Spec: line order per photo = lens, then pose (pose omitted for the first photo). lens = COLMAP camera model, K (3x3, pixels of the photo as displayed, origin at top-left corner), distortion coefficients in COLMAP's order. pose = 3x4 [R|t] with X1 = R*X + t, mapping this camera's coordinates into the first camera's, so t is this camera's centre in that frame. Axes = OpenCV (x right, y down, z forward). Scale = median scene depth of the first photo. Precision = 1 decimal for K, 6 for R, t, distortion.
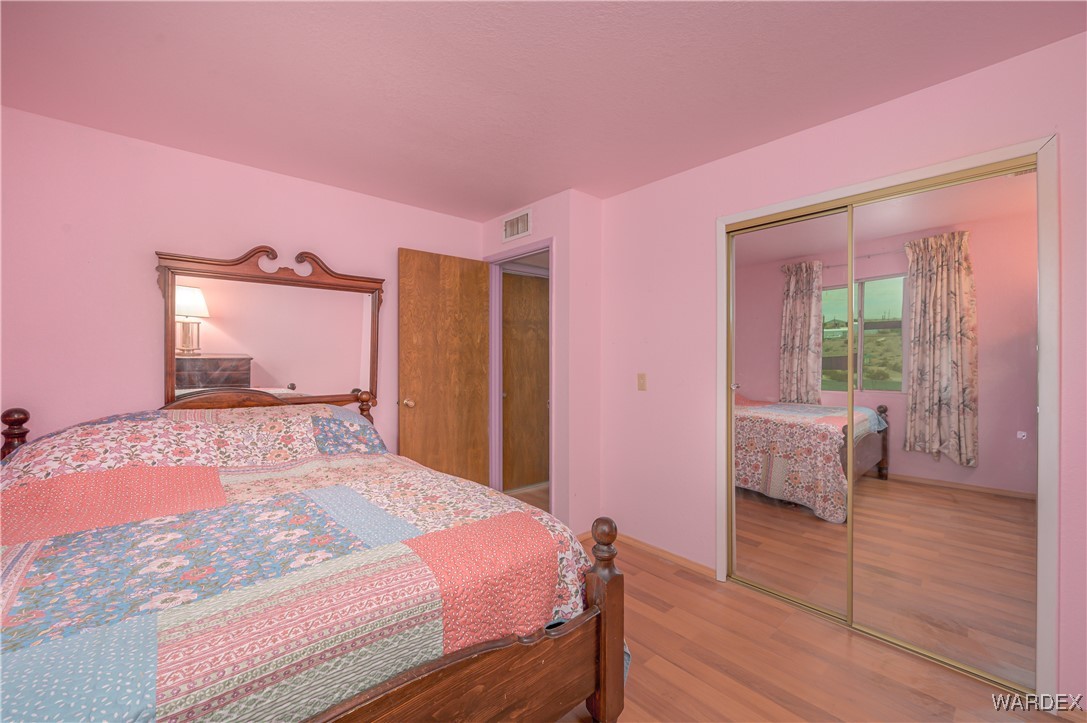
lens RADIAL K [[443.8, 0, 525.7], [0, 443.8, 354.9], [0, 0, 1]] dist [-0.000356, -0.000131]
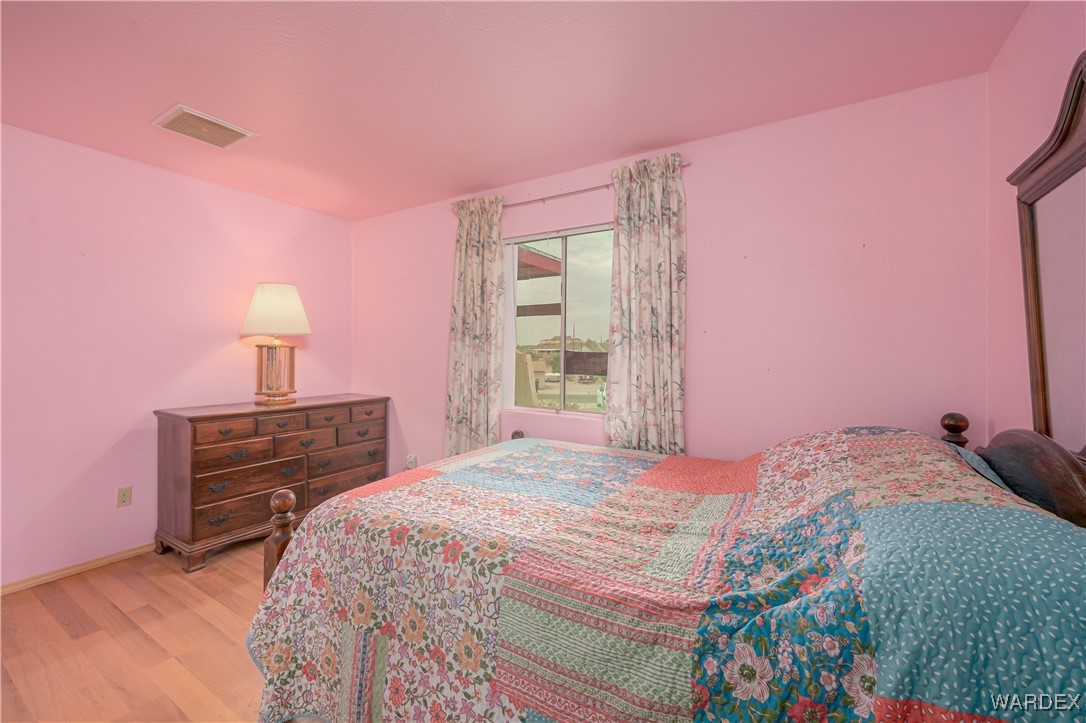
lens RADIAL K [[443.4, 0, 525.3], [0, 443.4, 354.9], [0, 0, 1]] dist [-0.000356, -0.000131]
pose [[-0.959711, -0.005790, -0.280930, -0.044135], [-0.004455, 0.999976, -0.005393, 0.008554], [0.280954, -0.003925, -0.959713, 1.026610]]
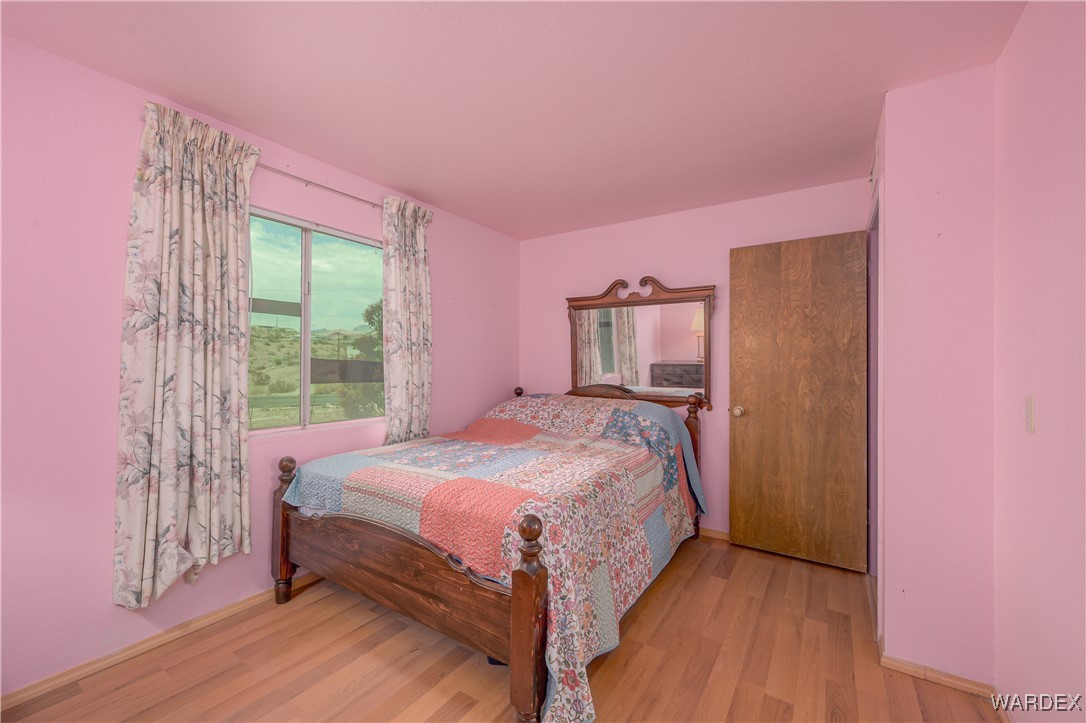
lens RADIAL K [[443.4, 0, 525.3], [0, 443.4, 354.9], [0, 0, 1]] dist [-0.000356, -0.000131]
pose [[0.245906, -0.017419, -0.969137, 0.534322], [0.000965, 0.999842, -0.017726, 0.005246], [0.969293, 0.003423, 0.245884, 0.330590]]
